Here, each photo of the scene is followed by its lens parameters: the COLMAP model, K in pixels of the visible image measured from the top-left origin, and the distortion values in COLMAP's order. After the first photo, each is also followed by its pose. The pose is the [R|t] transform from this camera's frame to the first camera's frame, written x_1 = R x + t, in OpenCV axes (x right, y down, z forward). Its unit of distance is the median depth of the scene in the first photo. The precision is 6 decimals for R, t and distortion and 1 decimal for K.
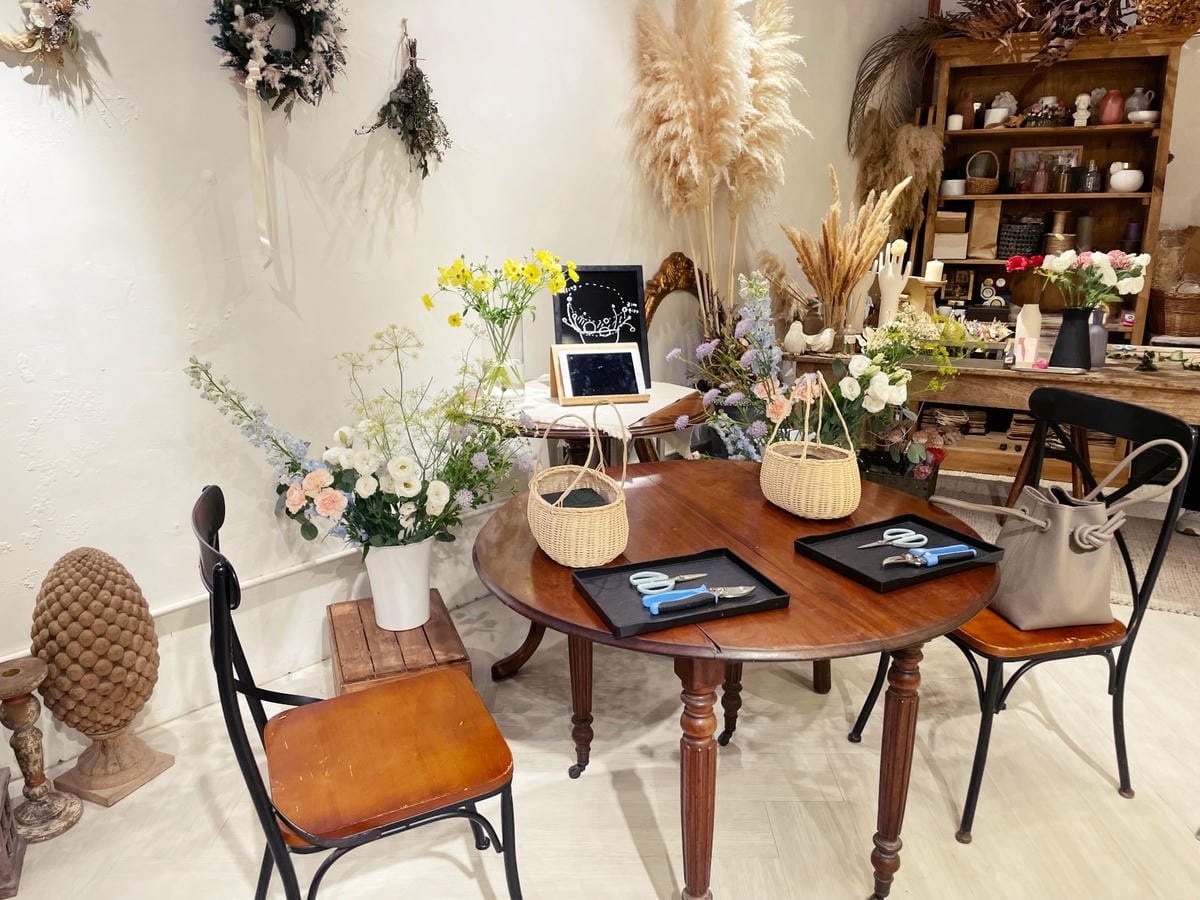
lens RADIAL K [[926.4, 0, 596.9], [0, 926.4, 456.5], [0, 0, 1]] dist [0.054471, -0.089128]
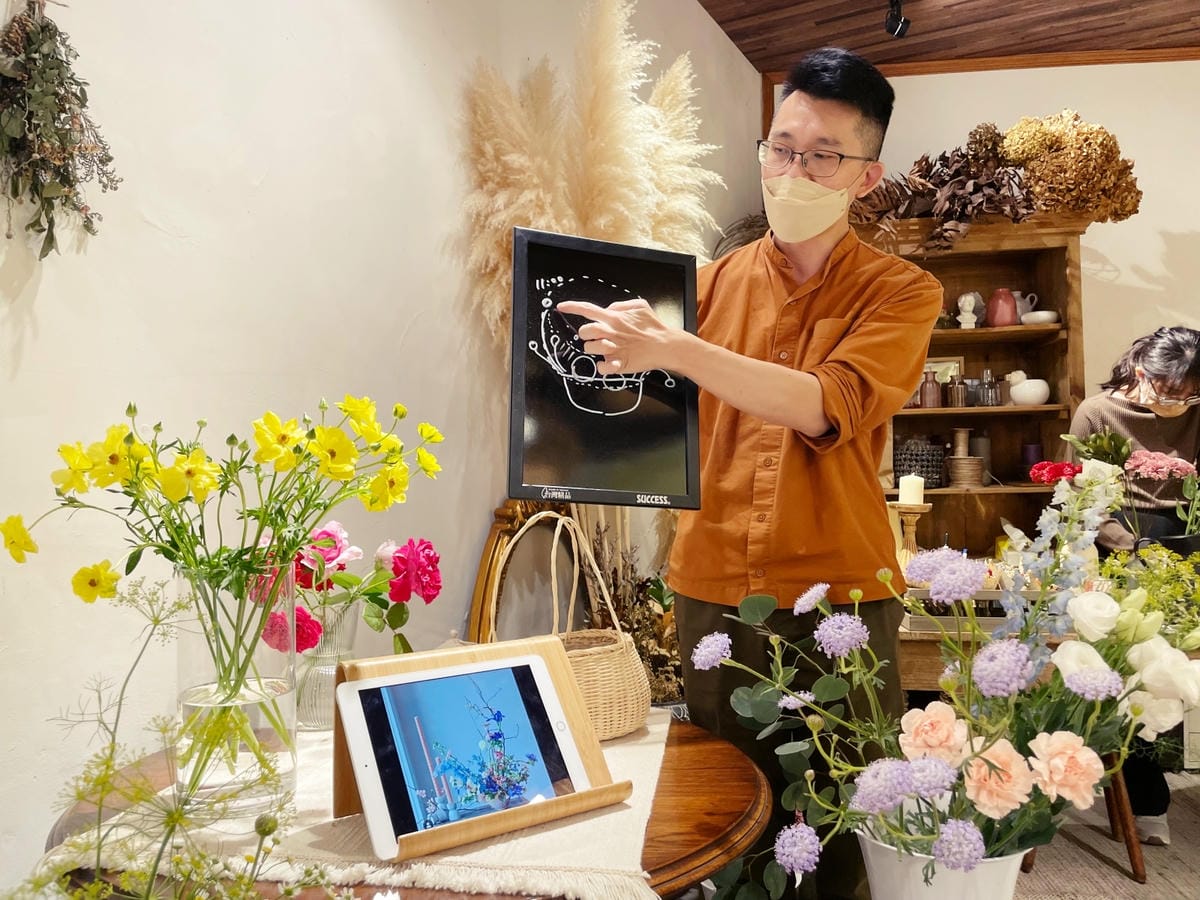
lens RADIAL K [[926.4, 0, 603.8], [0, 926.4, 454.3], [0, 0, 1]] dist [0.054471, -0.089128]
pose [[0.952510, -0.001788, 0.304503, -0.062097], [0.089486, 0.957472, -0.274298, -0.063325], [-0.291063, 0.288520, 0.912162, 0.481817]]
